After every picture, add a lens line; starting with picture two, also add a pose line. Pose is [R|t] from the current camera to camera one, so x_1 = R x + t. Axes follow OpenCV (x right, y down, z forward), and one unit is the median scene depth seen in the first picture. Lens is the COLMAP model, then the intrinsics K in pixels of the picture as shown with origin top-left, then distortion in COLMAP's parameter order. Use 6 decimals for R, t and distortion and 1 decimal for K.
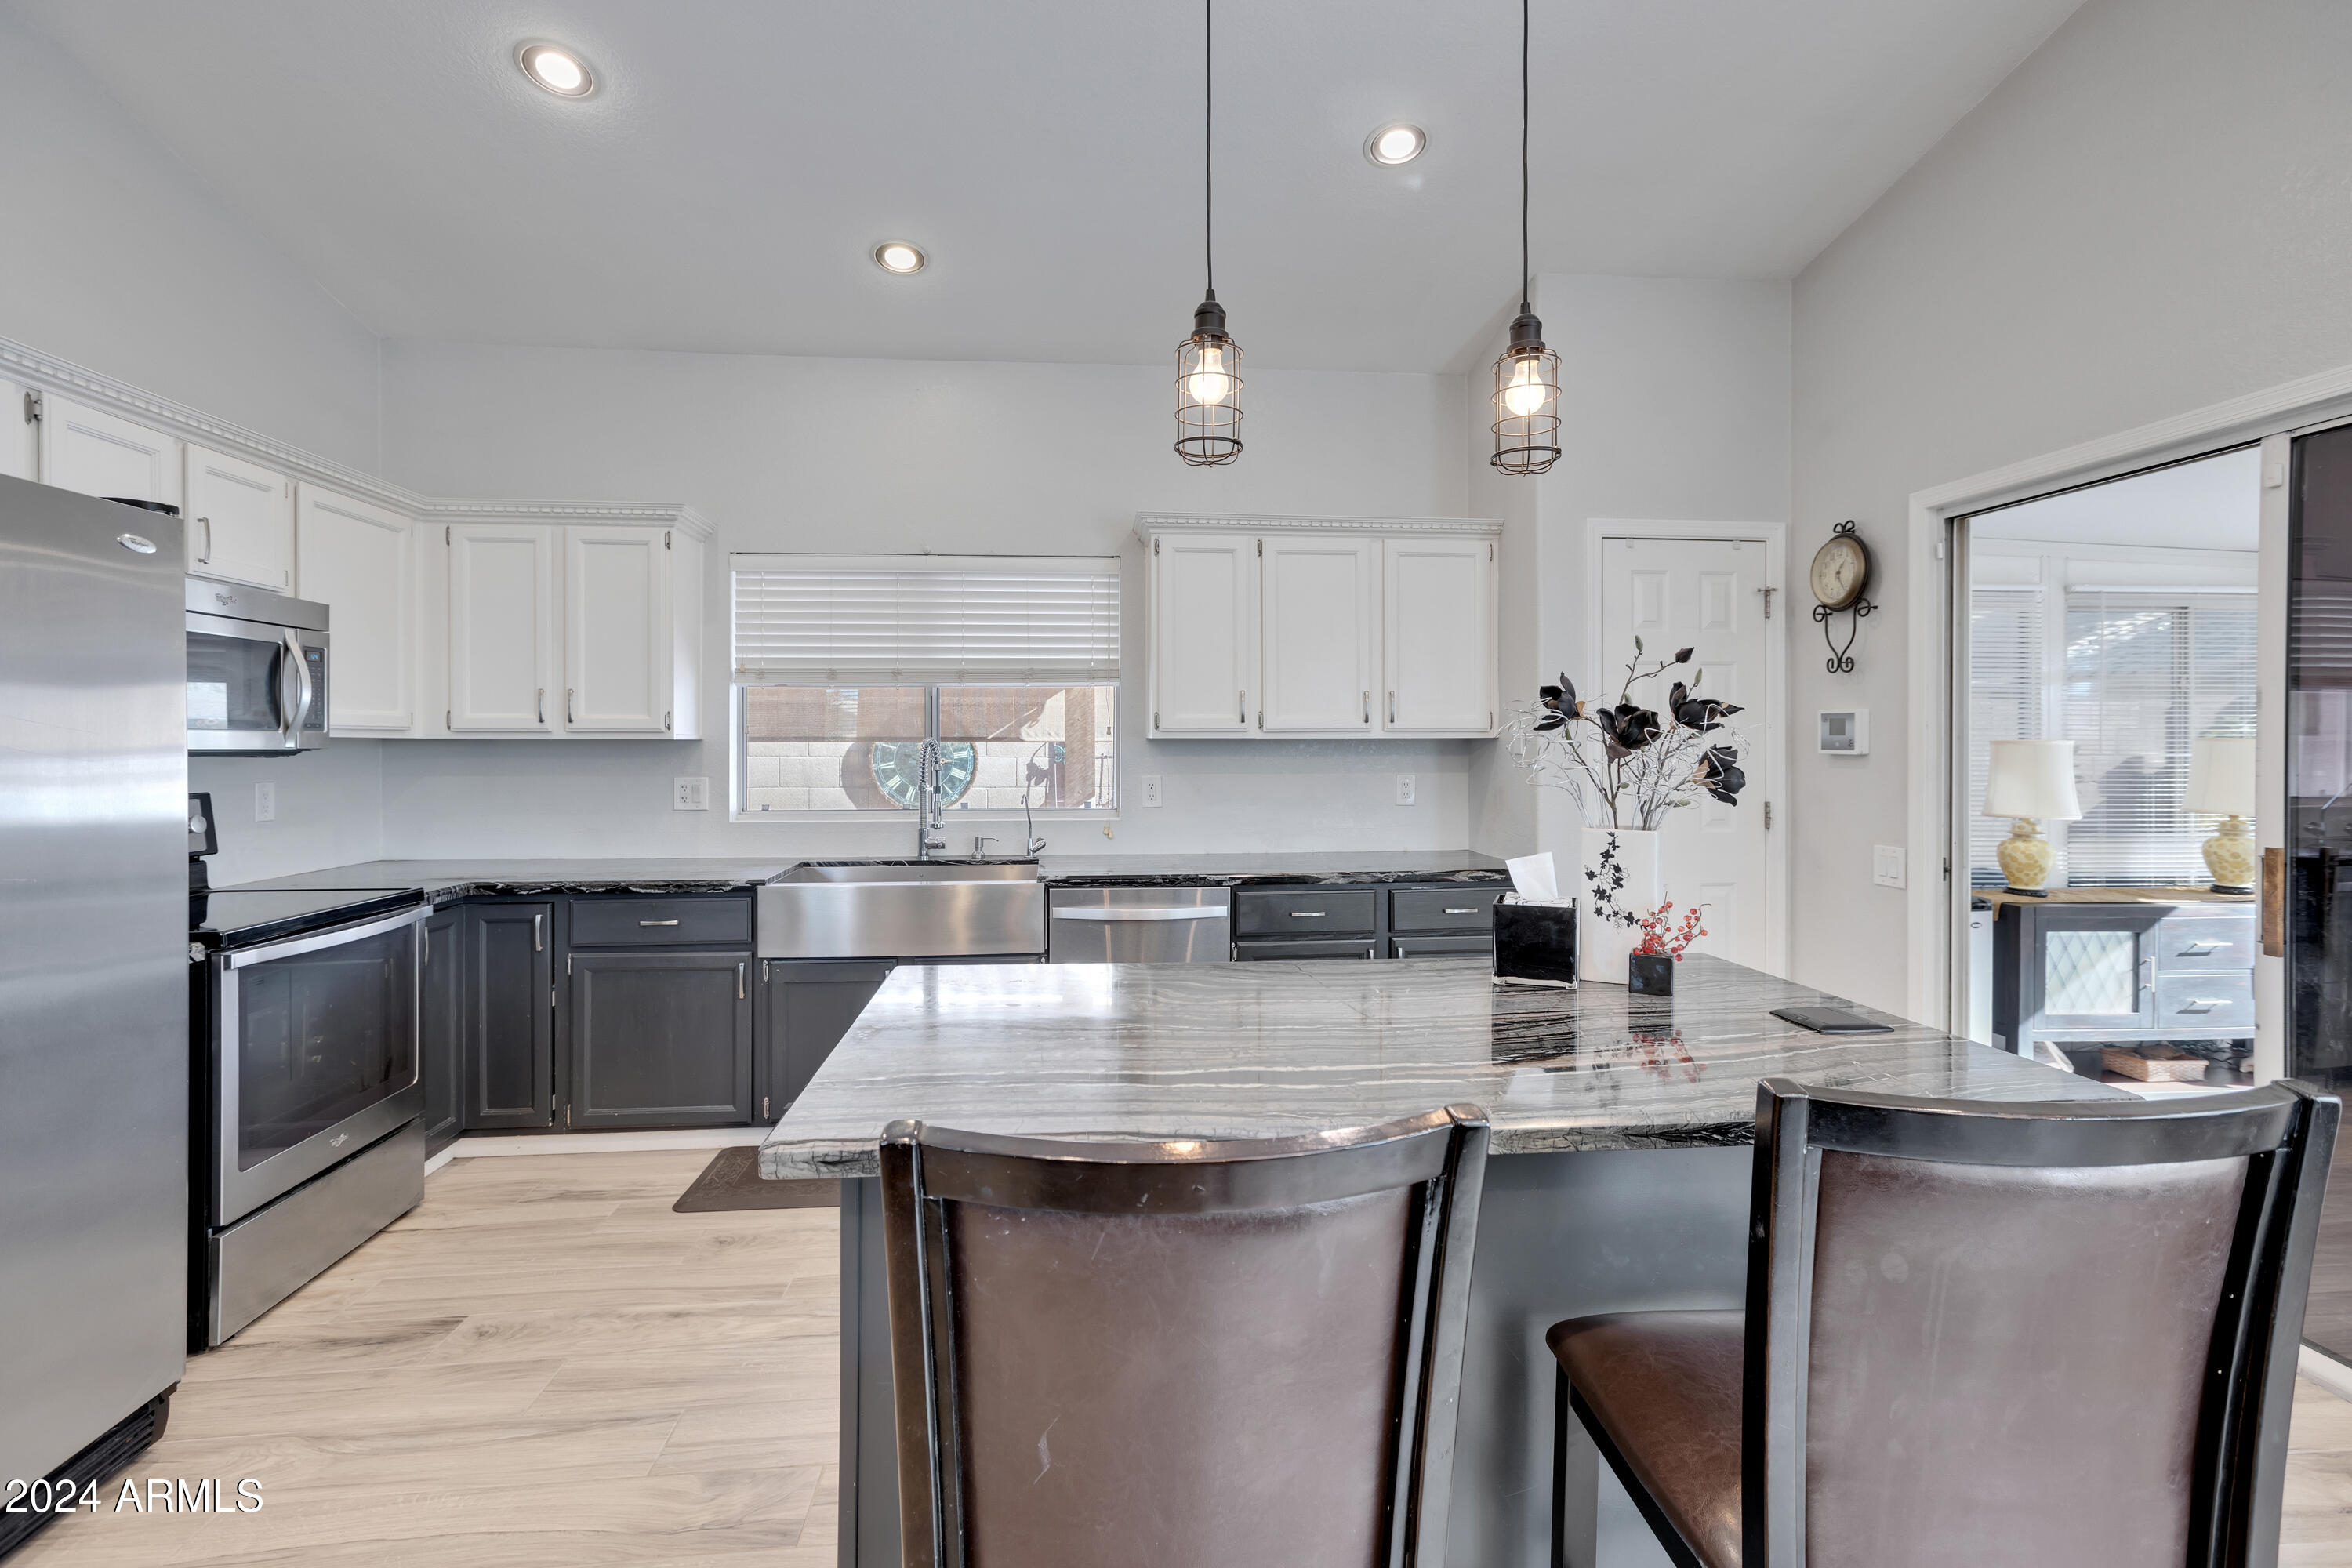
lens RADIAL K [[1070.8, 0, 1184.5], [0, 1070.8, 749.0], [0, 0, 1]] dist [-0.000597, -0.000210]
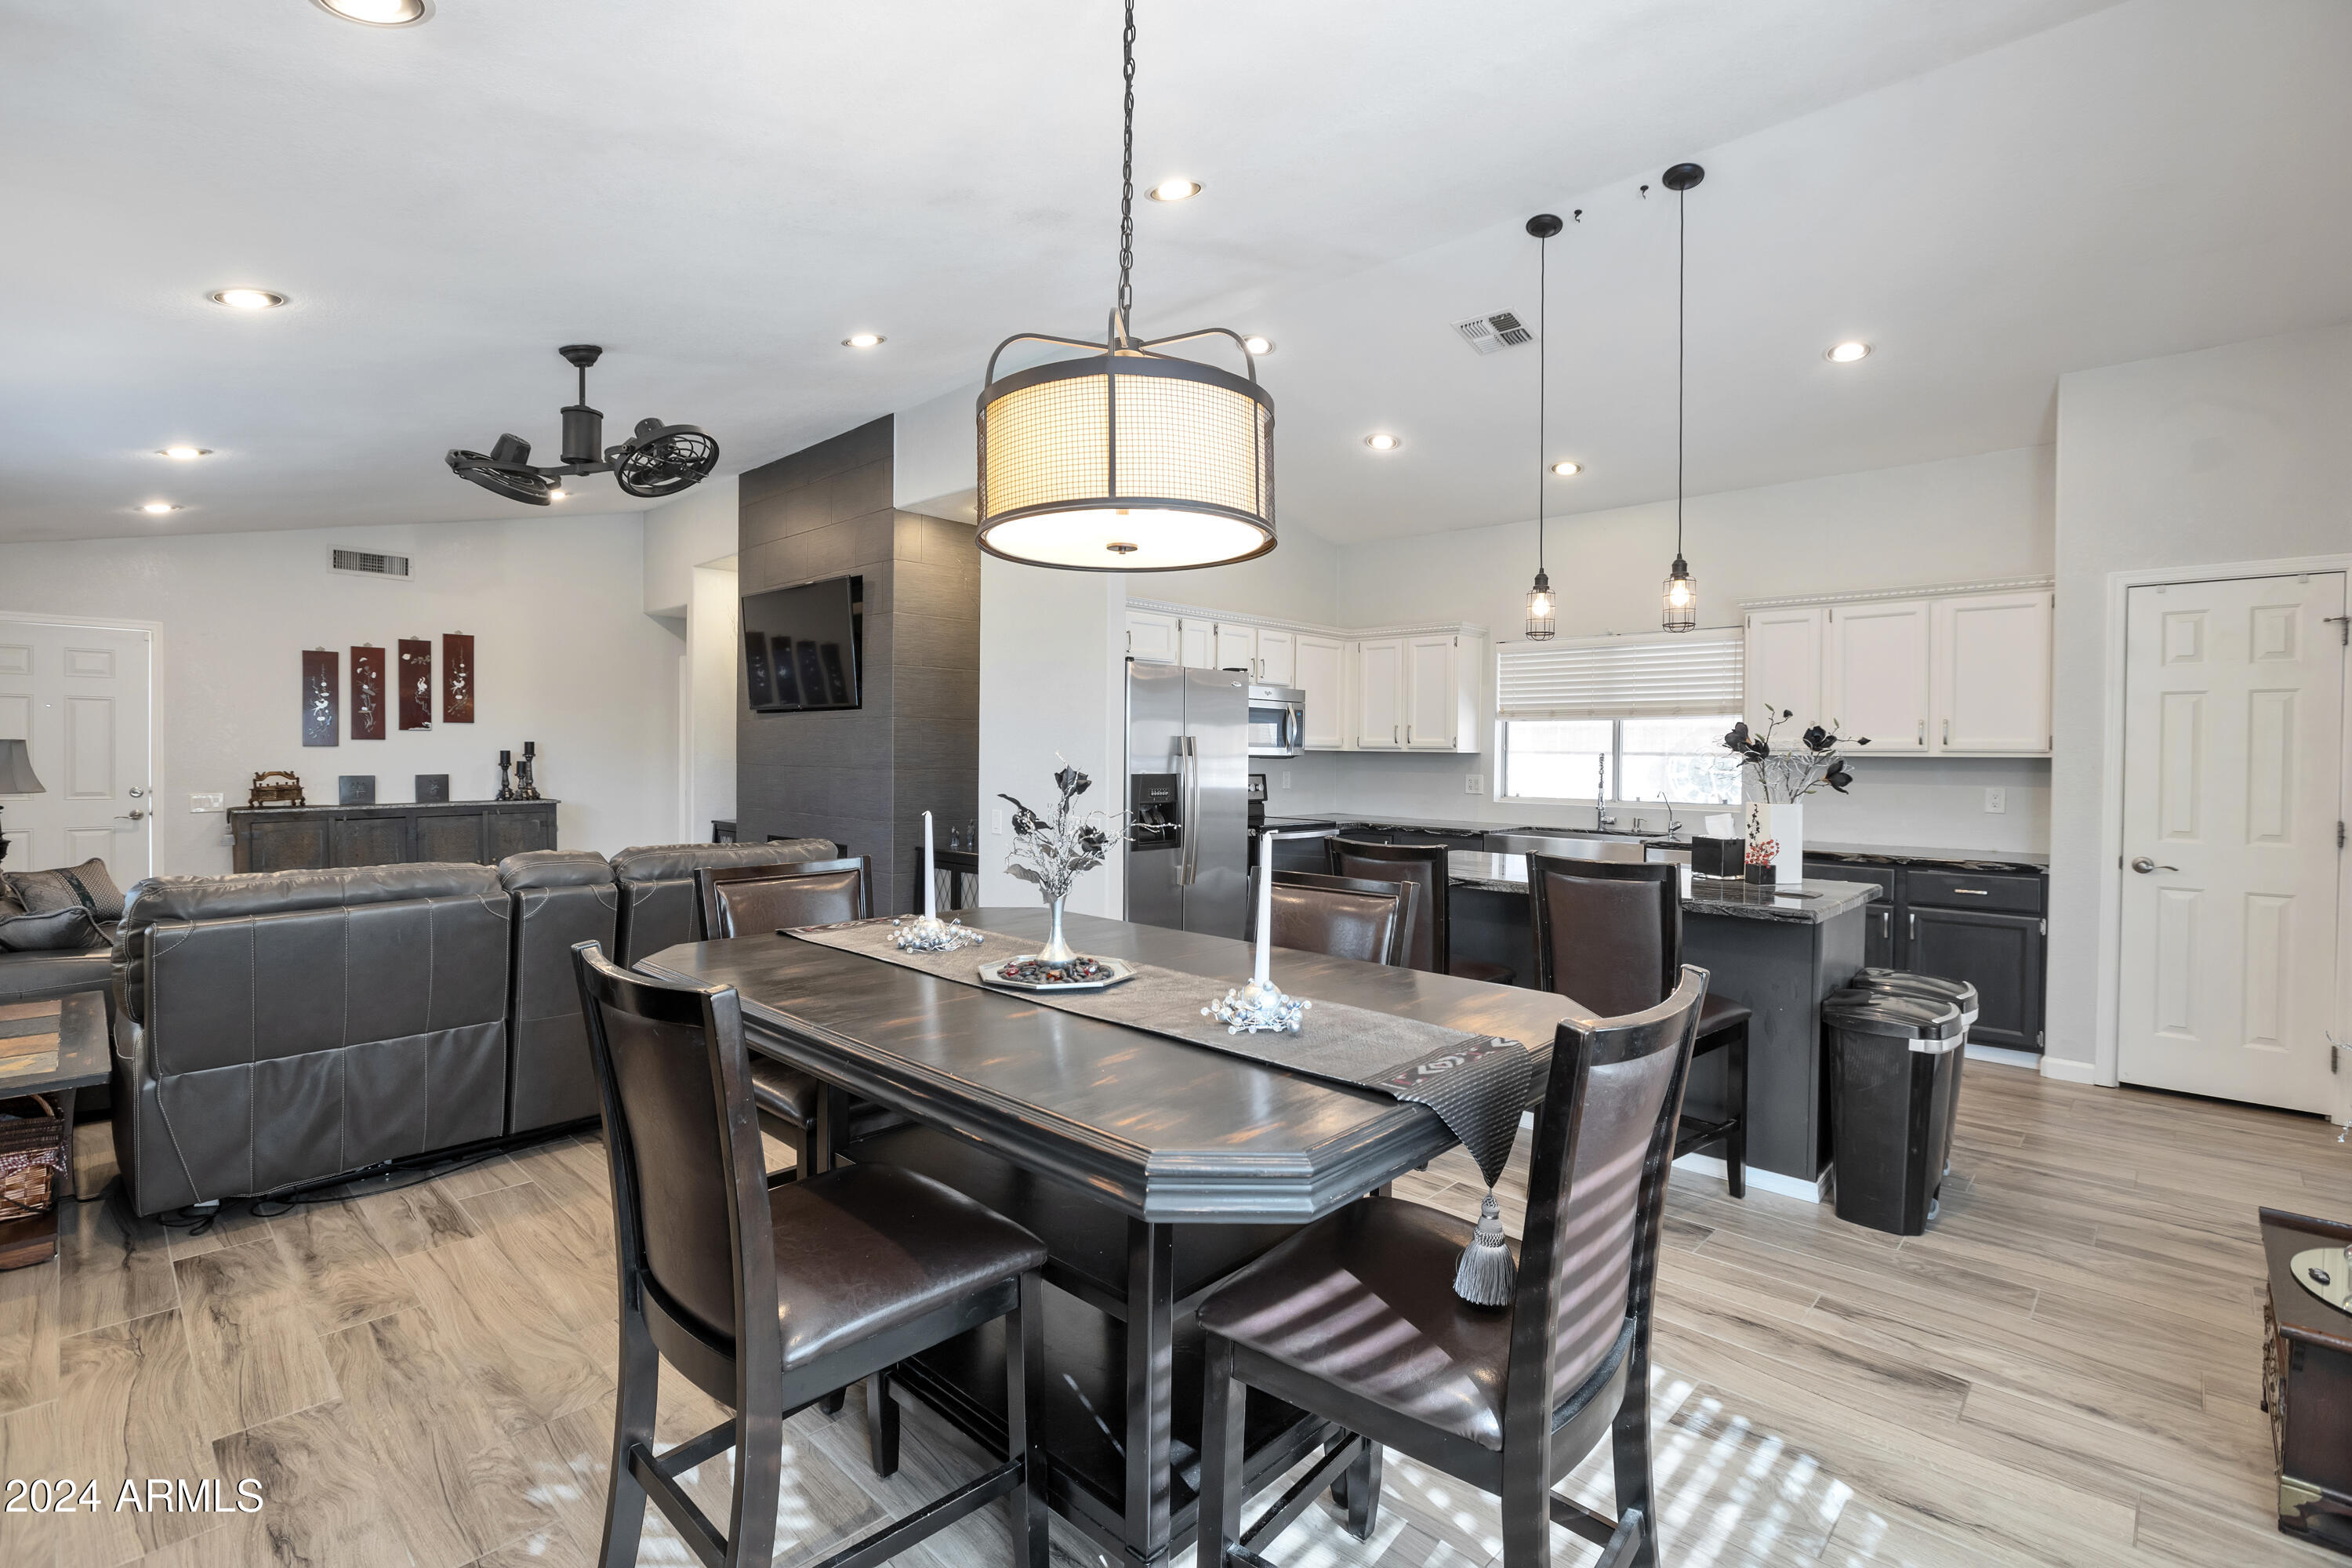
lens RADIAL K [[1070.8, 0, 1184.5], [0, 1070.8, 749.0], [0, 0, 1]] dist [-0.000597, -0.000210]
pose [[0.656037, 0.006865, -0.754697, 0.595322], [-0.016855, 0.999843, -0.005556, 0.002943], [0.754540, 0.016365, 0.656049, -0.535940]]
